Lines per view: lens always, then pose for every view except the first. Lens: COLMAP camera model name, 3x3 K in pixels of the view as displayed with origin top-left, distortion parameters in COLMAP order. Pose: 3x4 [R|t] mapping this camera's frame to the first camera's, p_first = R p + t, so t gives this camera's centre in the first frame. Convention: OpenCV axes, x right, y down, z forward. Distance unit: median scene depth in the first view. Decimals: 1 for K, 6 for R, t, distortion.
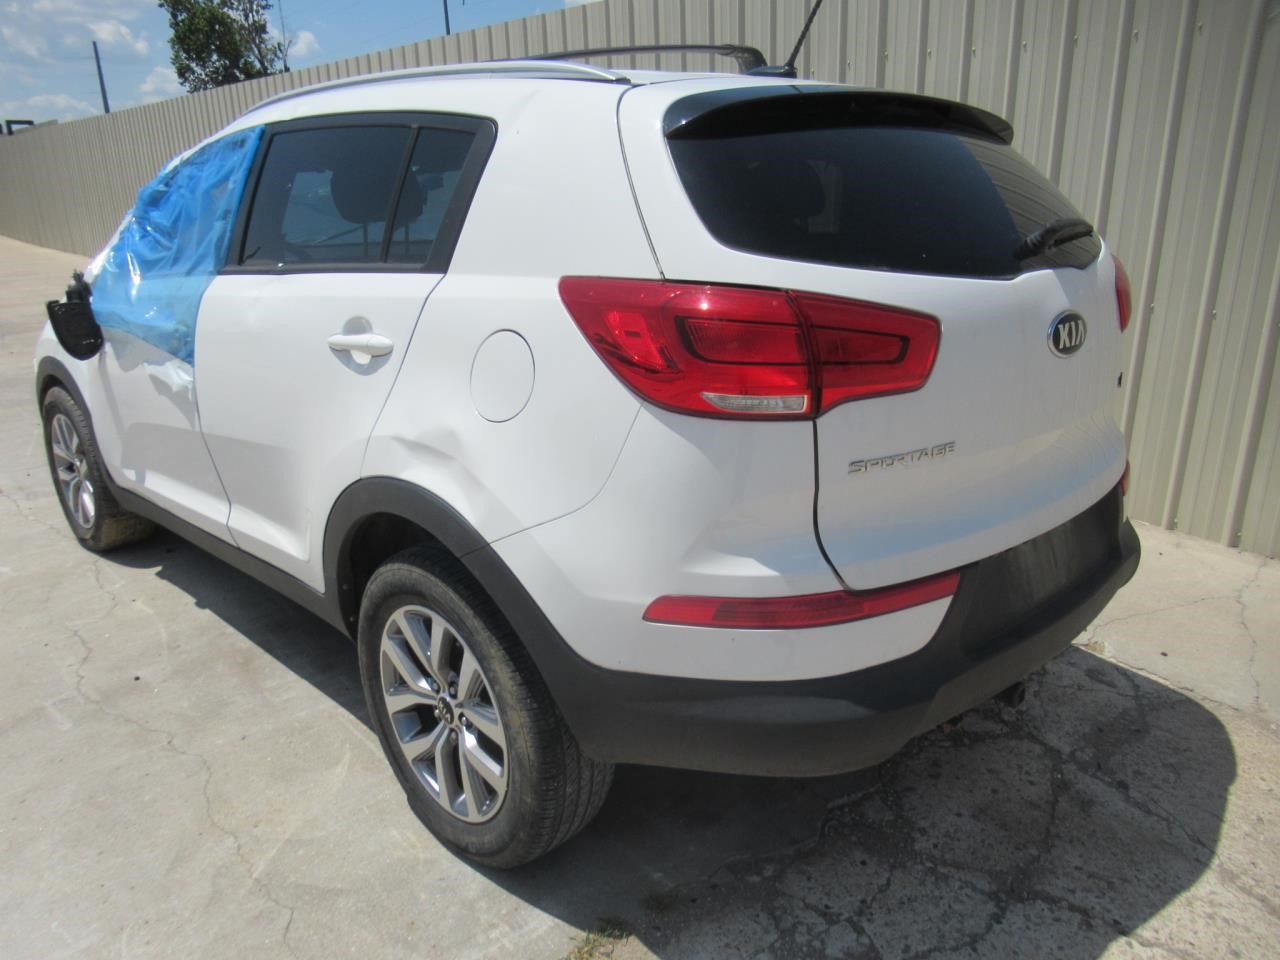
lens RADIAL K [[890.5, 0, 638.9], [0, 890.5, 448.1], [0, 0, 1]] dist [0.028950, 0.000052]
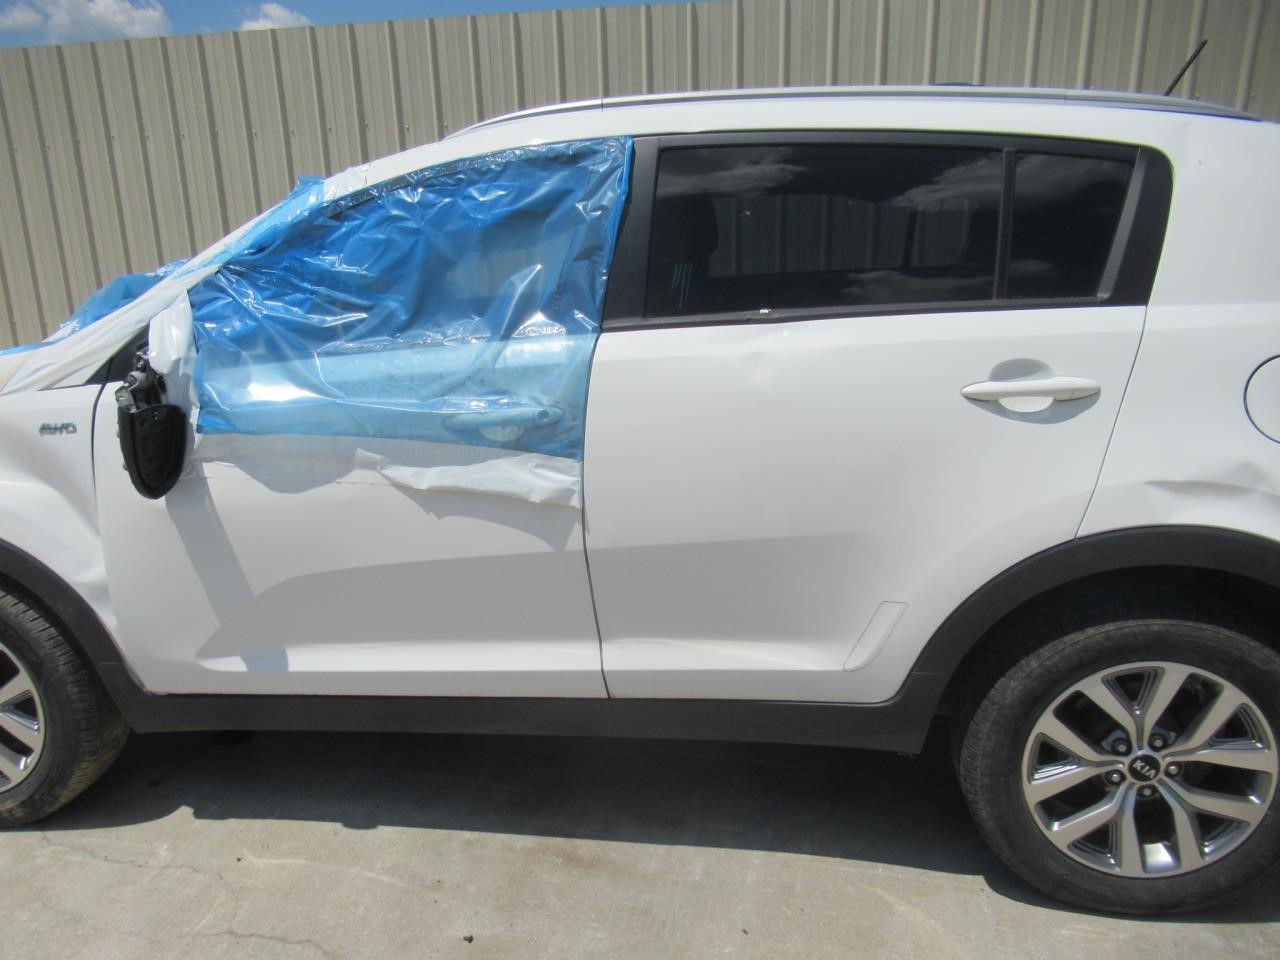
lens RADIAL K [[878.9, 0, 640.0], [0, 878.9, 480.0], [0, 0, 1]] dist [0.034861, -0.001899]
pose [[0.798052, -0.135955, 0.587052, -0.868816], [0.157552, 0.987404, 0.014492, -0.077625], [-0.581628, 0.080925, 0.809420, 0.397183]]
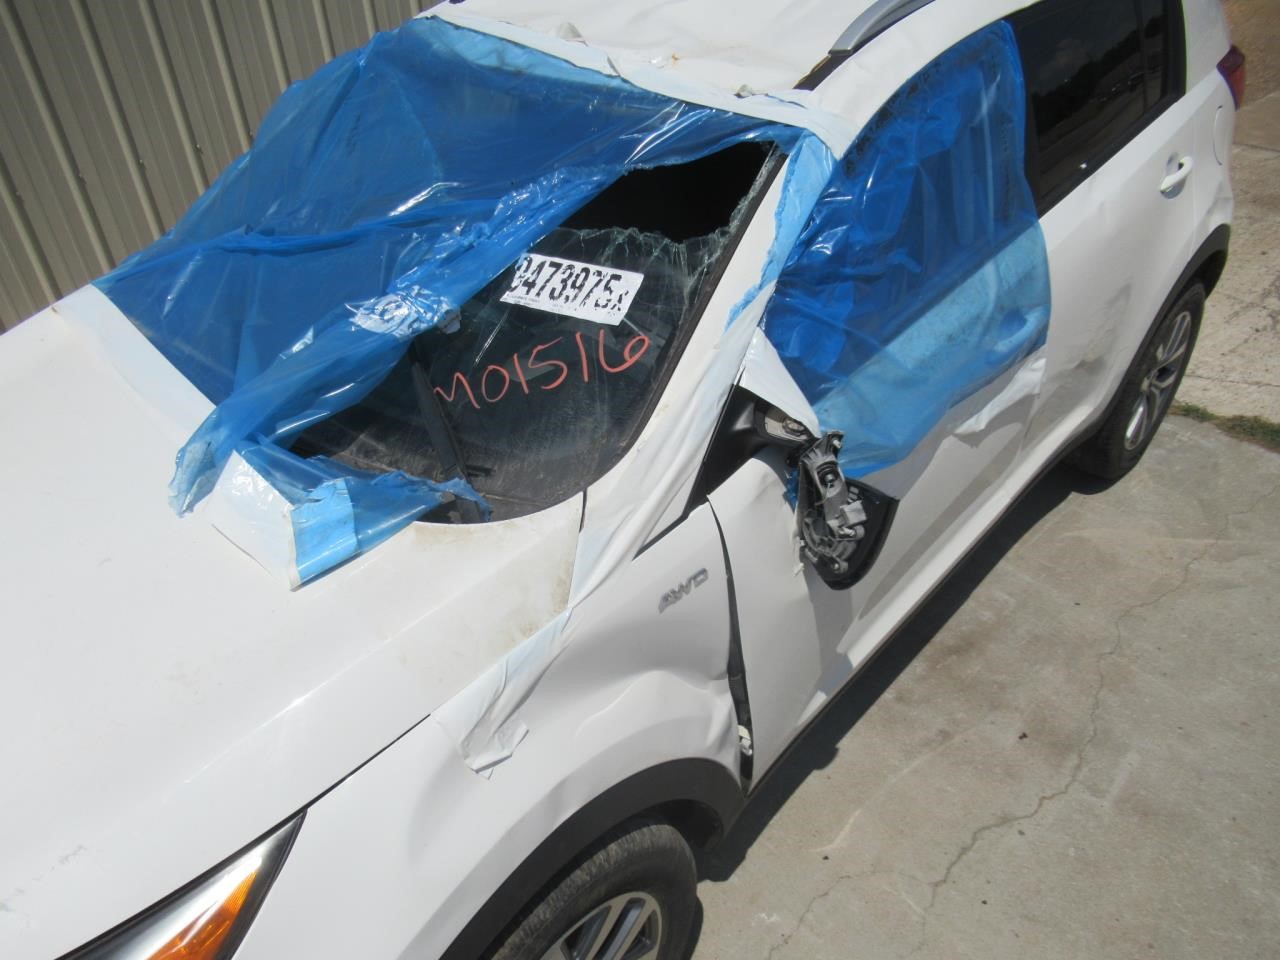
lens RADIAL K [[878.9, 0, 640.0], [0, 878.9, 480.0], [0, 0, 1]] dist [0.034861, -0.001899]
pose [[-0.010283, -0.555644, 0.831356, -1.196359], [0.326208, 0.784052, 0.528063, -0.512756], [-0.945242, 0.276625, 0.173193, 1.226793]]
